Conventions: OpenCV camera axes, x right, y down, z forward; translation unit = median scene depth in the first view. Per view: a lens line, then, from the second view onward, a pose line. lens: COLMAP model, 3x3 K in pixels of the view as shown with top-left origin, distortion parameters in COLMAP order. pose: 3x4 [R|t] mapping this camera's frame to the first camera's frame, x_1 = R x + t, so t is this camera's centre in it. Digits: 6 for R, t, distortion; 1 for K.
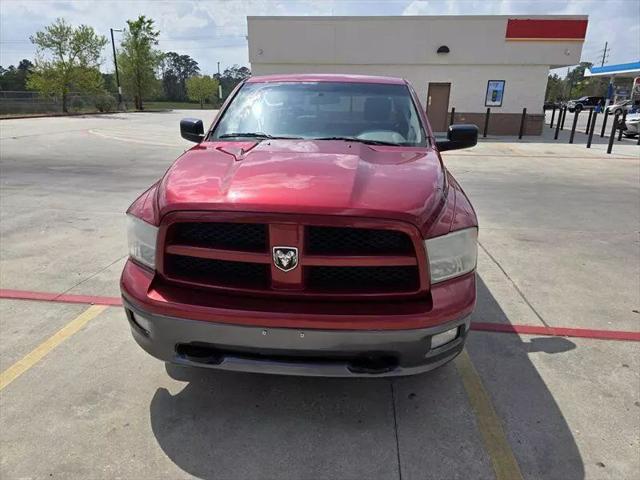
lens RADIAL K [[433.2, 0, 320.2], [0, 433.2, 241.3], [0, 0, 1]] dist [0.069349, -0.066744]
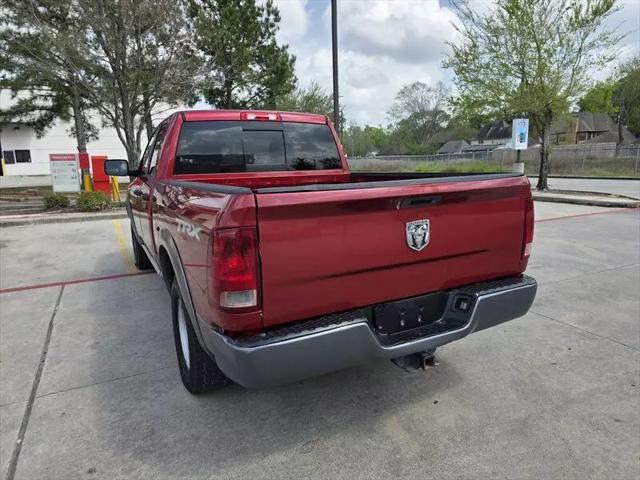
lens RADIAL K [[431.1, 0, 327.0], [0, 431.1, 239.9], [0, 0, 1]] dist [0.068244, -0.066849]
pose [[-0.838427, 0.102456, -0.535296, 0.358014], [-0.158451, 0.893924, 0.419277, -0.489387], [0.521471, 0.436352, -0.733256, 1.672156]]
